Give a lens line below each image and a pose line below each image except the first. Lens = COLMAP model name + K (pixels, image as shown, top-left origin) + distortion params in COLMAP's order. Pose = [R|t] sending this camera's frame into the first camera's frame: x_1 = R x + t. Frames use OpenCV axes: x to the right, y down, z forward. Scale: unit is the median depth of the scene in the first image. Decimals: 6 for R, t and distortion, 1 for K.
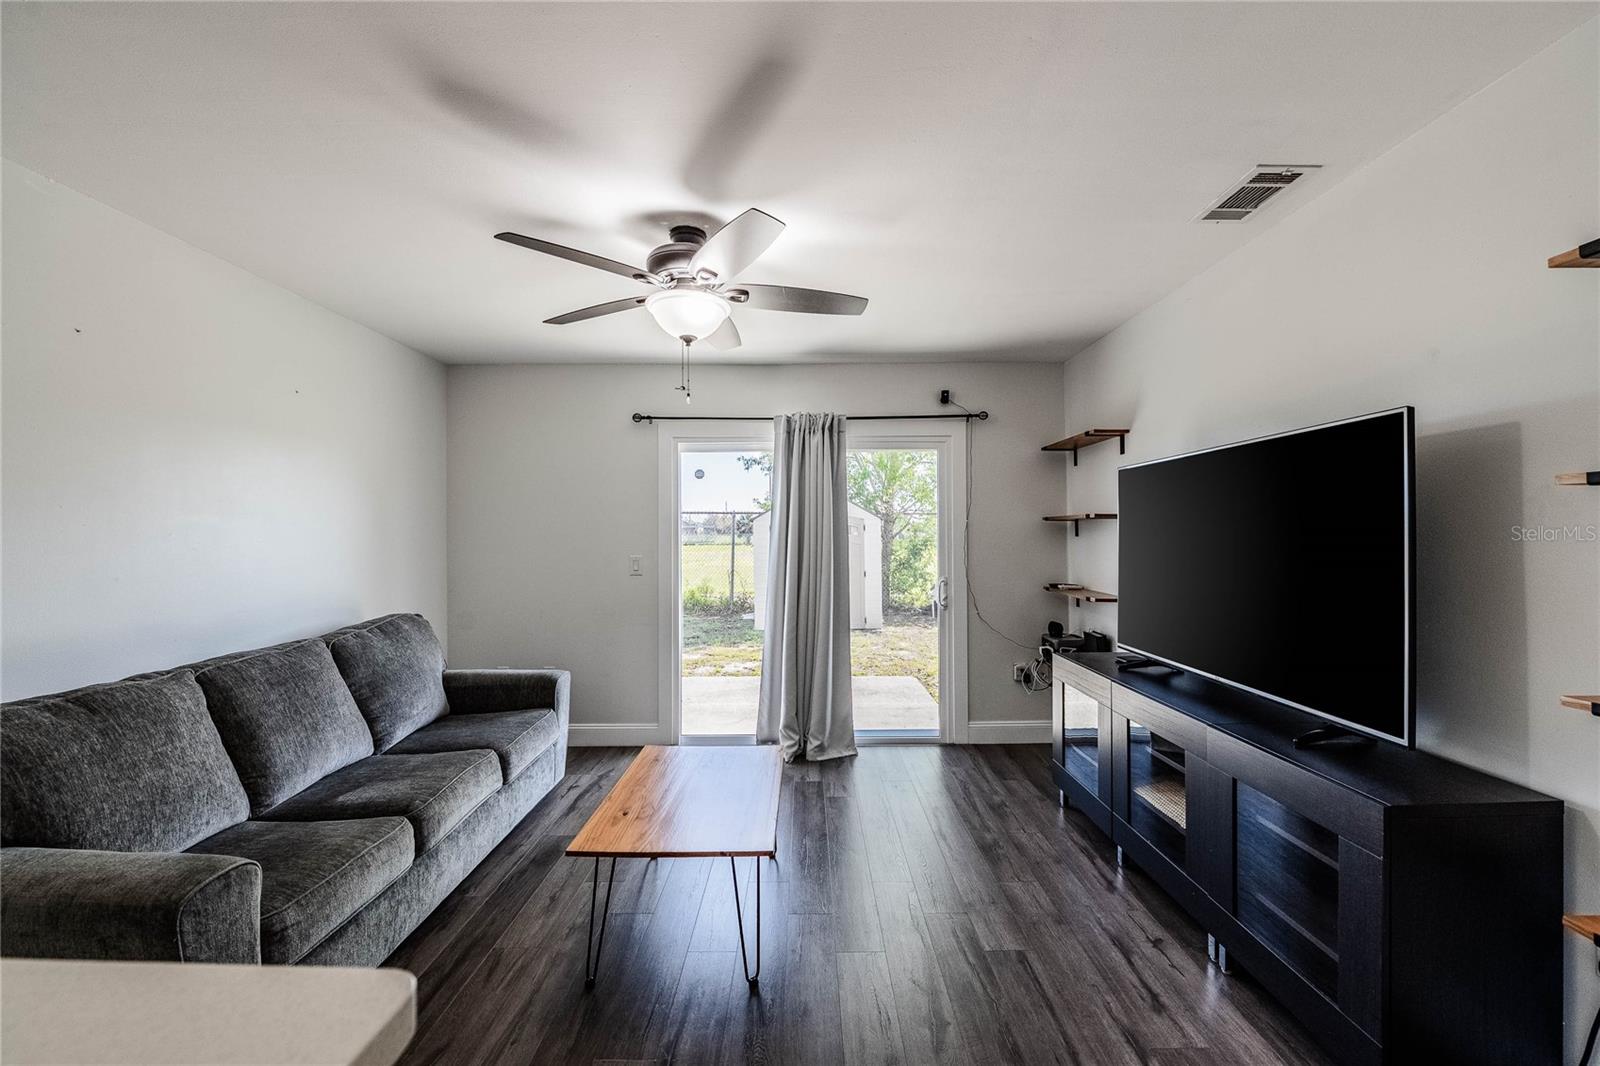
lens RADIAL K [[672.1, 0, 809.5], [0, 672.1, 532.6], [0, 0, 1]] dist [0.000522, -0.000119]
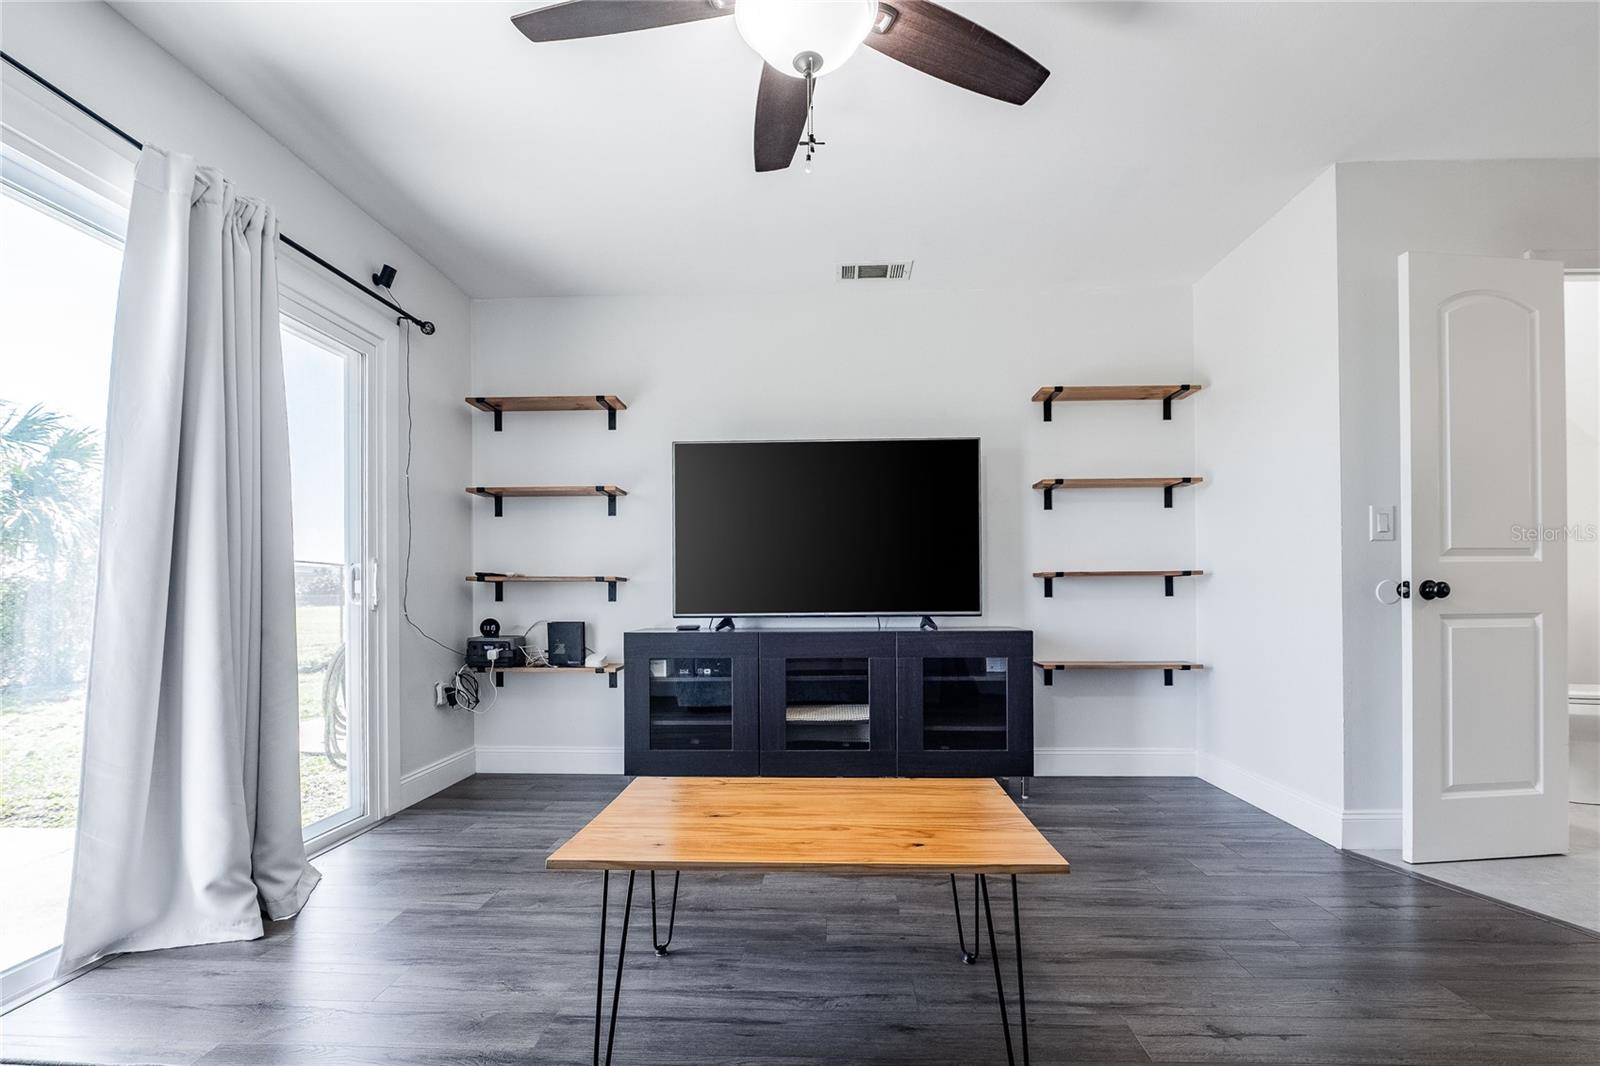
lens RADIAL K [[719.8, 0, 796.2], [0, 719.8, 583.5], [0, 0, 1]] dist [-0.004070, -0.000256]
pose [[0.018236, 0.003001, 0.999829, -0.796370], [0.000820, 0.999995, -0.003017, 0.155962], [-0.999833, 0.000875, 0.018234, 1.011862]]
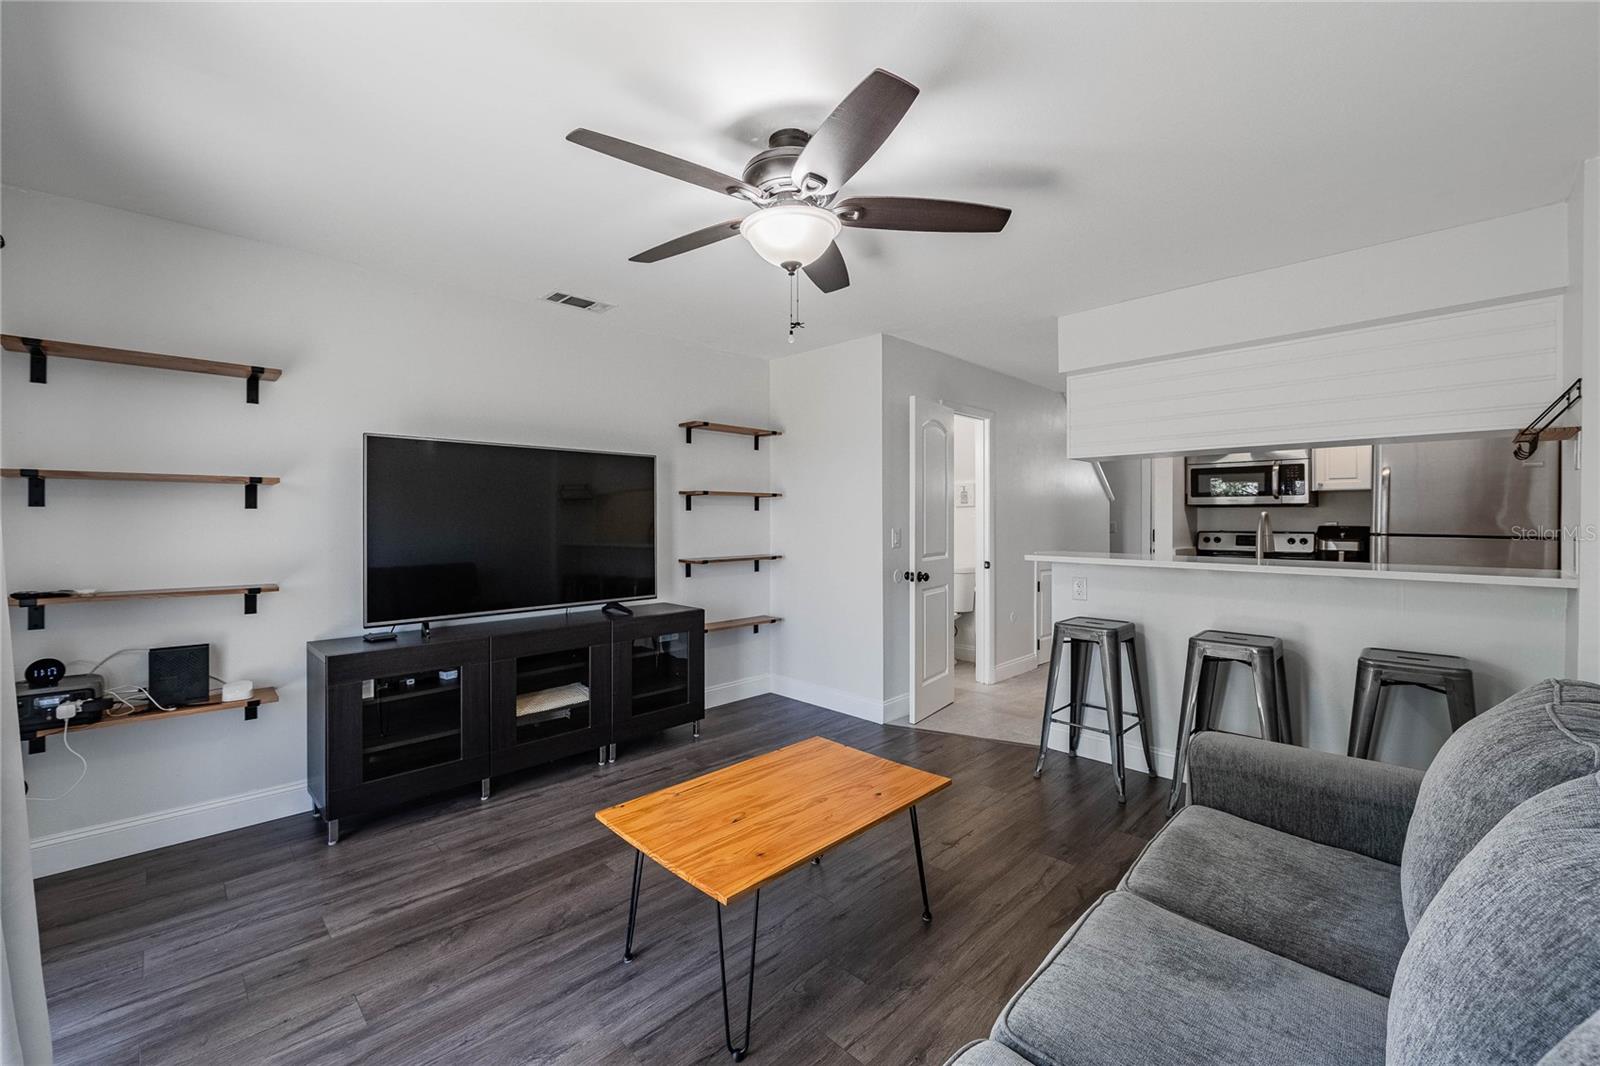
lens RADIAL K [[634.6, 0, 805.5], [0, 634.6, 511.7], [0, 0, 1]] dist [-0.011655, -0.000259]
pose [[-0.719162, 0.001809, 0.694840, -0.729301], [-0.008263, 0.999904, -0.011156, 0.020782], [-0.694794, -0.013764, -0.719078, 1.532004]]
